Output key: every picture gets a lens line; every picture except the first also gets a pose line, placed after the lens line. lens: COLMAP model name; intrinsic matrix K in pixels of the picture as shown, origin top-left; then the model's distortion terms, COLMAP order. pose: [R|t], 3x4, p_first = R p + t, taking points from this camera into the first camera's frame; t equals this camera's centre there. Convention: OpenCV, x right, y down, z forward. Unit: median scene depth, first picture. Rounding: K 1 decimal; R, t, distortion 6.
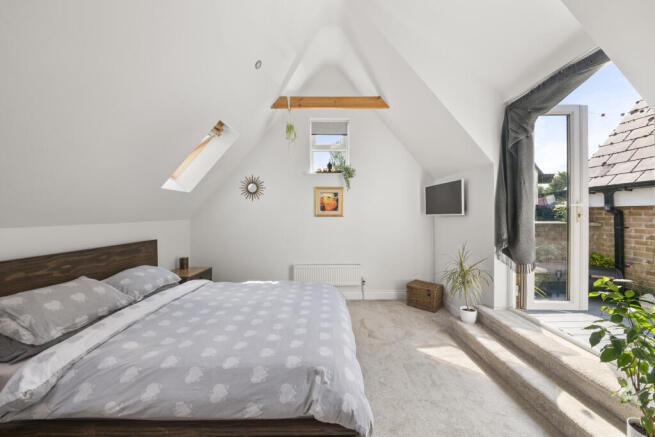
lens RADIAL K [[231.8, 0, 302.7], [0, 231.8, 211.7], [0, 0, 1]] dist [0.004792, -0.005575]
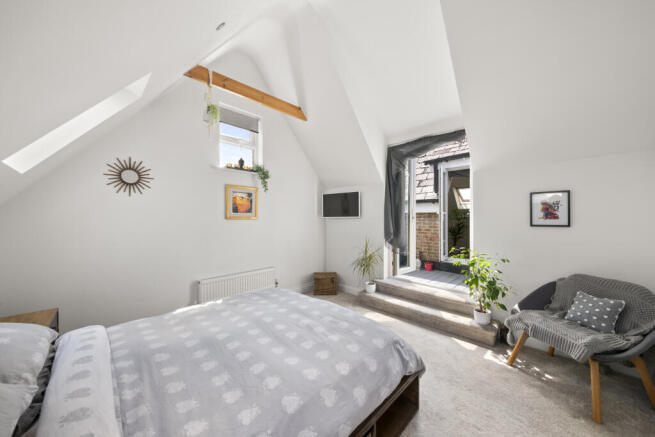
lens RADIAL K [[231.8, 0, 346.3], [0, 231.8, 214.4], [0, 0, 1]] dist [0.004792, -0.005575]
pose [[0.689862, 0.009917, 0.723873, -0.310068], [-0.011156, 0.999933, -0.003068, 0.002185], [-0.723855, -0.005959, 0.689926, 0.099006]]
